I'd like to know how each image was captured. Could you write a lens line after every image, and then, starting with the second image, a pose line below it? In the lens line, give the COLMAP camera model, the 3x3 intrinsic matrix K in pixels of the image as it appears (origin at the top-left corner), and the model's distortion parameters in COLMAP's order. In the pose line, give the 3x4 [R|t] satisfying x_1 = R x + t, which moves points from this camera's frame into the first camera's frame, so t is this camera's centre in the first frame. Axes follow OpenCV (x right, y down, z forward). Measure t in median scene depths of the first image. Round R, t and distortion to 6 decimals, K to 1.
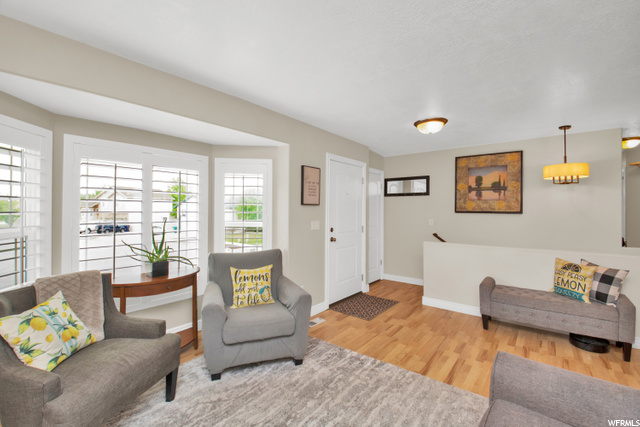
lens RADIAL K [[285.1, 0, 317.8], [0, 285.1, 210.4], [0, 0, 1]] dist [0.002633, -0.015427]
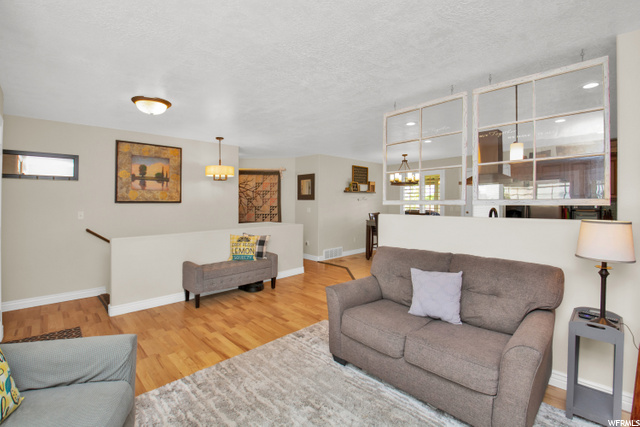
lens RADIAL K [[283.9, 0, 321.4], [0, 283.9, 200.3], [0, 0, 1]] dist [0.000640, -0.029679]
pose [[0.114379, -0.000549, 0.993437, -0.373573], [0.004216, 0.999991, 0.000067, 0.002497], [-0.993428, 0.004180, 0.114381, 0.332245]]
